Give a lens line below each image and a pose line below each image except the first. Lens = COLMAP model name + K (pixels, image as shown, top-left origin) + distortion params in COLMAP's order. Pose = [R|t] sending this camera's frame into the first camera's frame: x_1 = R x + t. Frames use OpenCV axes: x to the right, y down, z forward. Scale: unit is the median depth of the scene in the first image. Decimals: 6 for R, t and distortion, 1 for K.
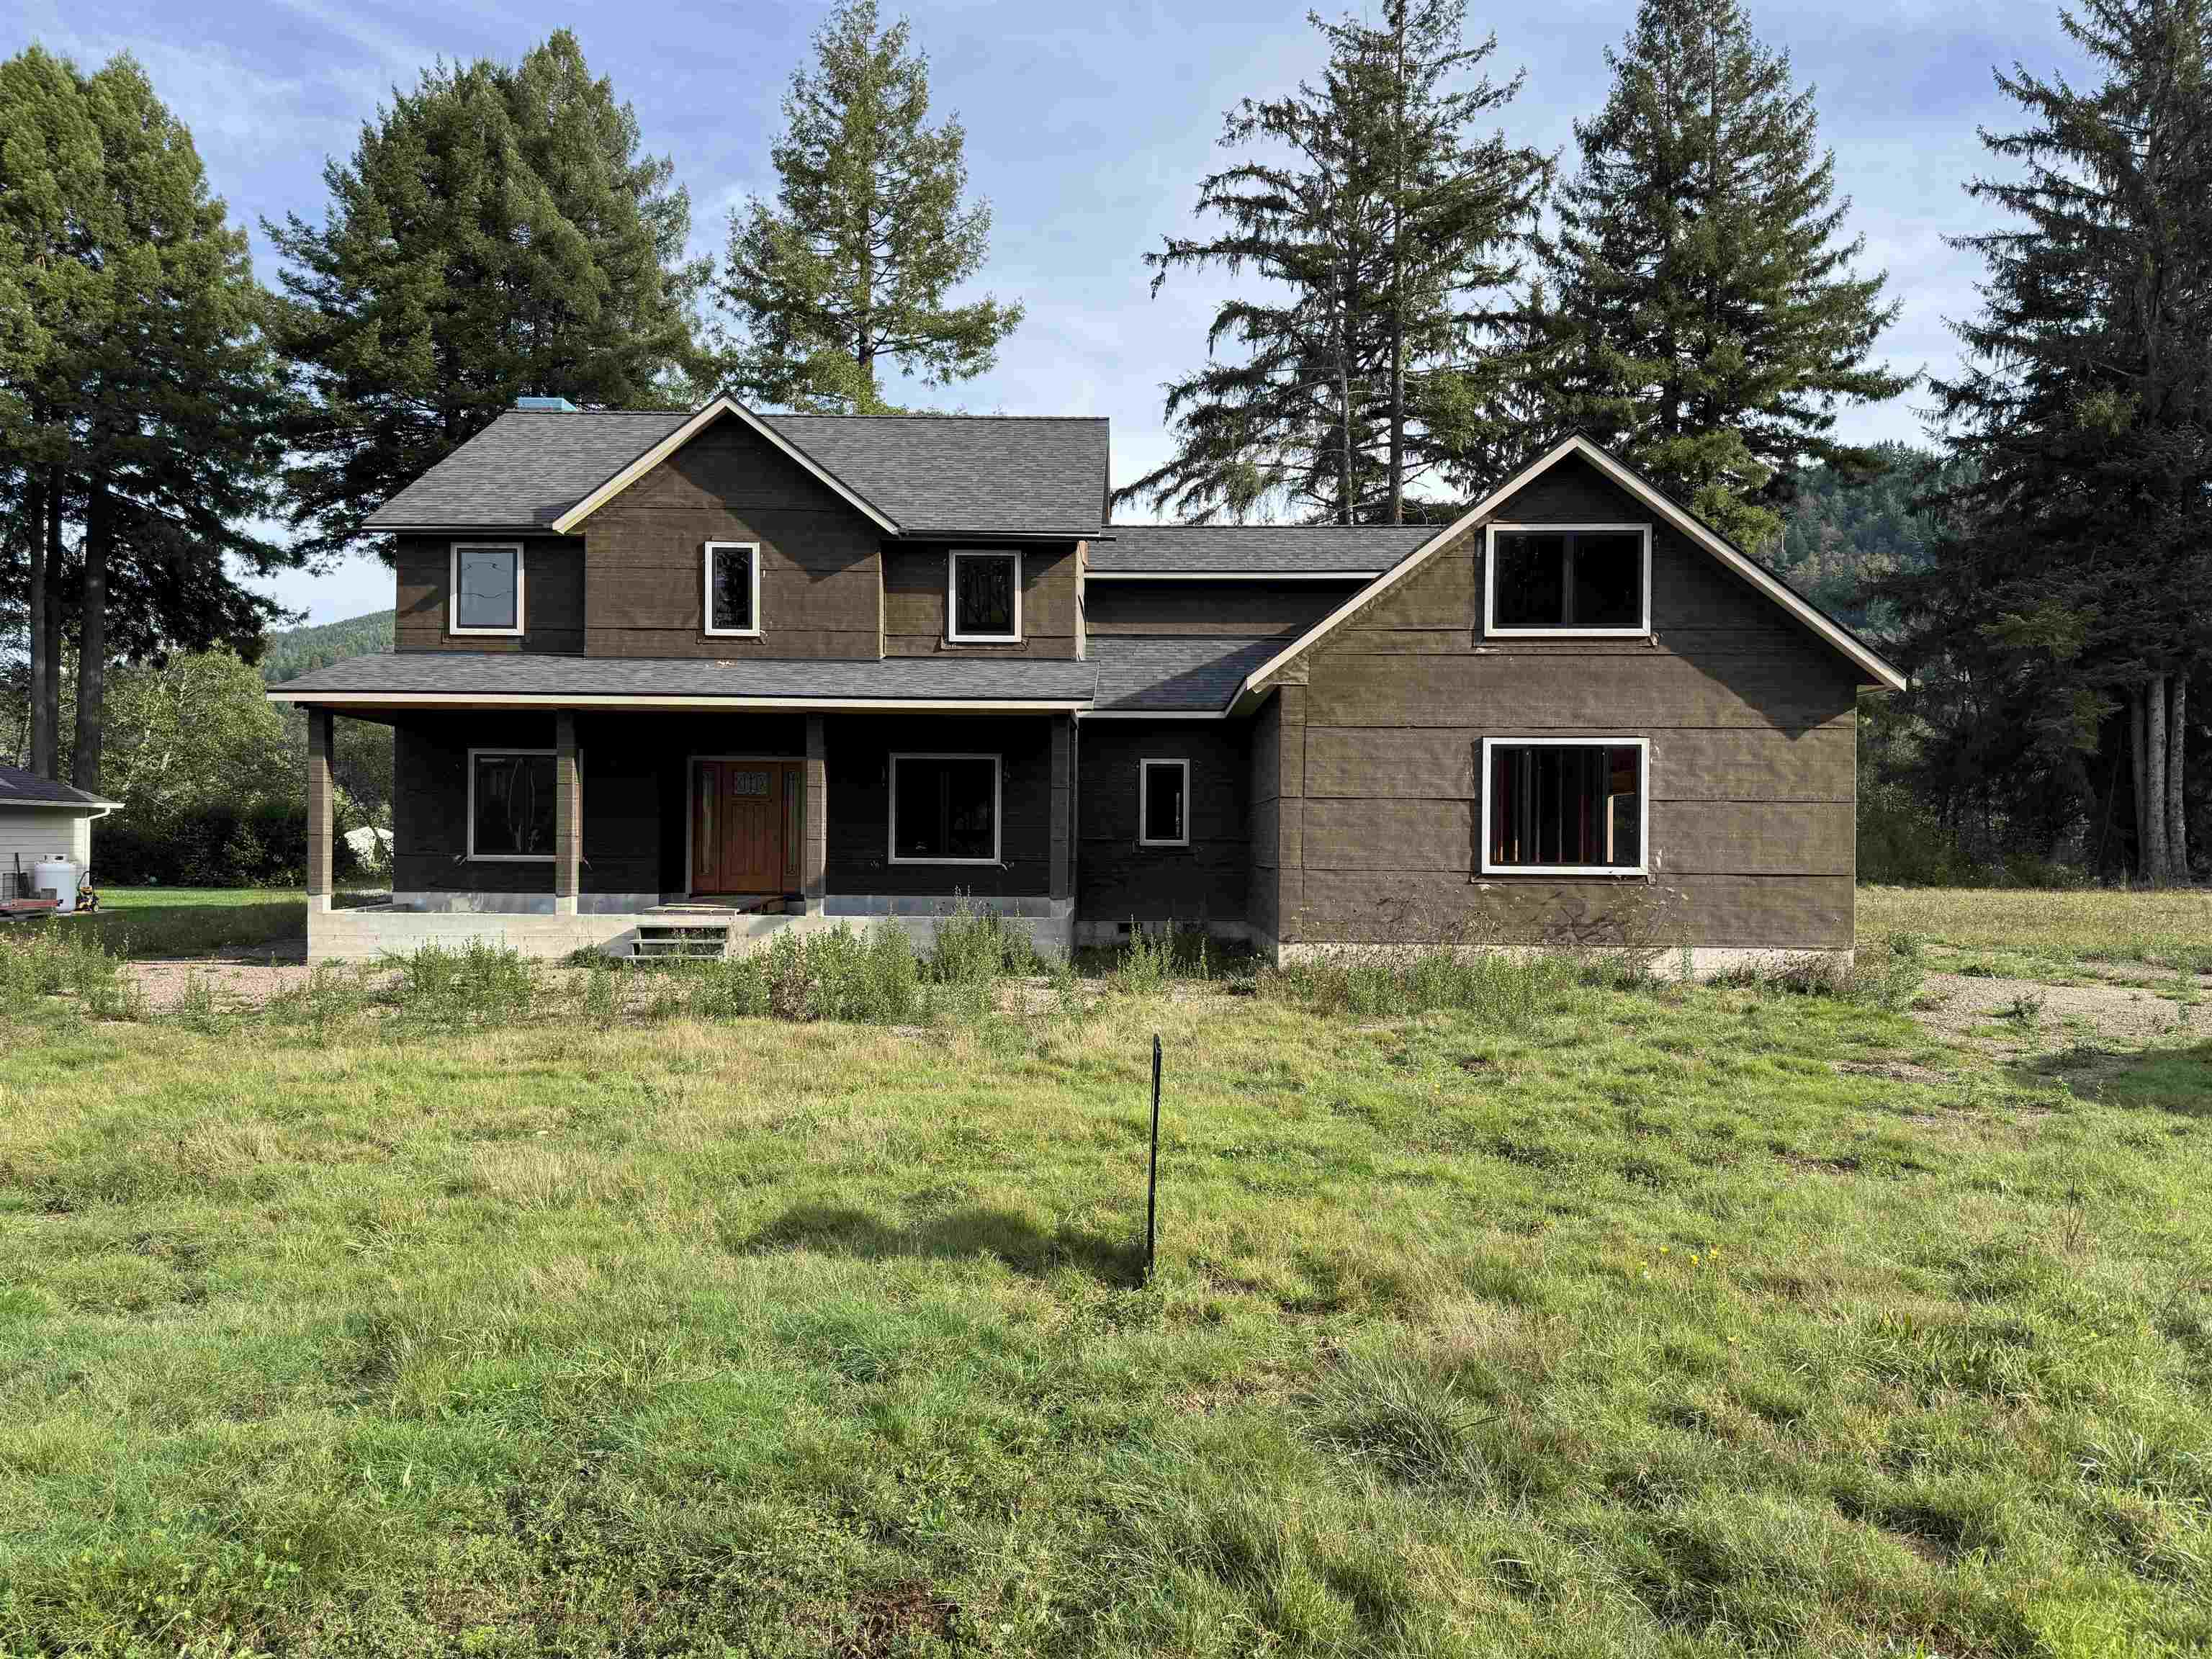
lens RADIAL K [[1530.4, 0, 1134.0], [0, 1530.4, 831.4], [0, 0, 1]] dist [0.142895, -0.172179]
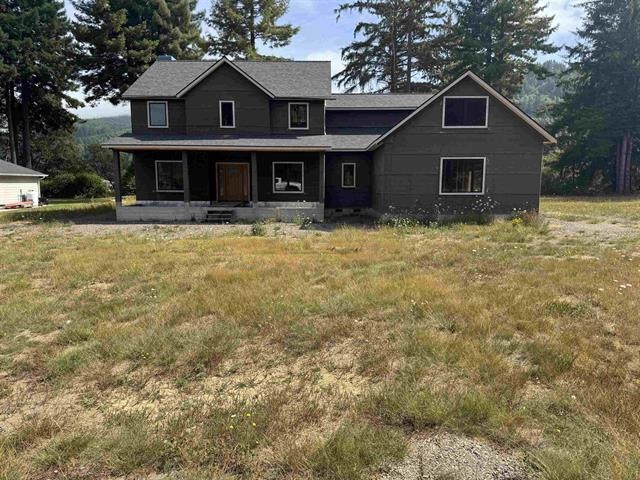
lens RADIAL K [[448.2, 0, 322.2], [0, 448.2, 237.4], [0, 0, 1]] dist [0.060355, -0.071359]
pose [[0.999973, -0.005238, -0.005213, -0.018037], [0.005855, 0.991947, 0.126521, -0.003690], [0.004508, -0.126548, 0.991950, -0.027742]]
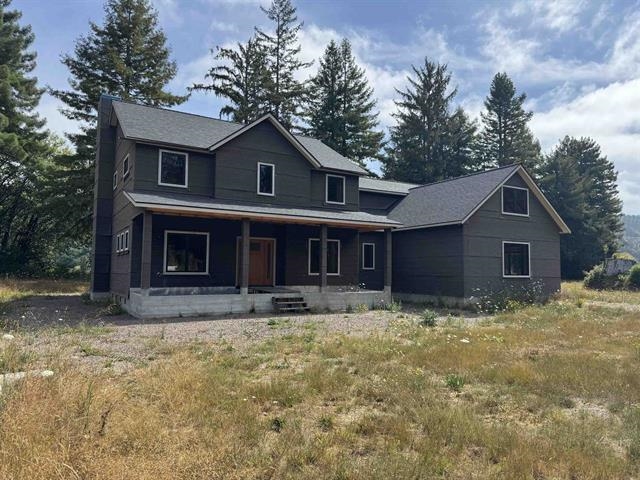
lens RADIAL K [[449.4, 0, 282.8], [0, 449.4, 239.7], [0, 0, 1]] dist [0.057275, -0.000036]
pose [[0.854935, 0.037763, 0.517360, -0.314104], [-0.005790, 0.997979, -0.063276, 0.003552], [-0.518704, 0.051102, 0.853426, 0.132524]]
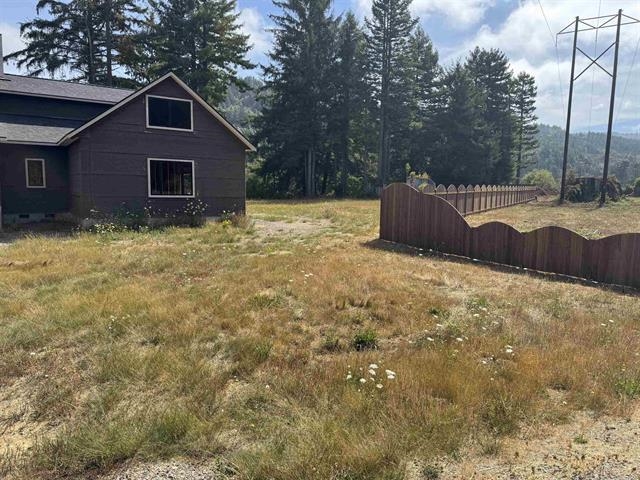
lens RADIAL K [[448.2, 0, 322.2], [0, 448.2, 237.4], [0, 0, 1]] dist [0.060355, -0.071359]
pose [[0.824887, -0.057877, 0.562327, -0.010909], [-0.010857, 0.992940, 0.118124, -0.003236], [-0.565193, -0.103544, 0.818435, -0.023461]]
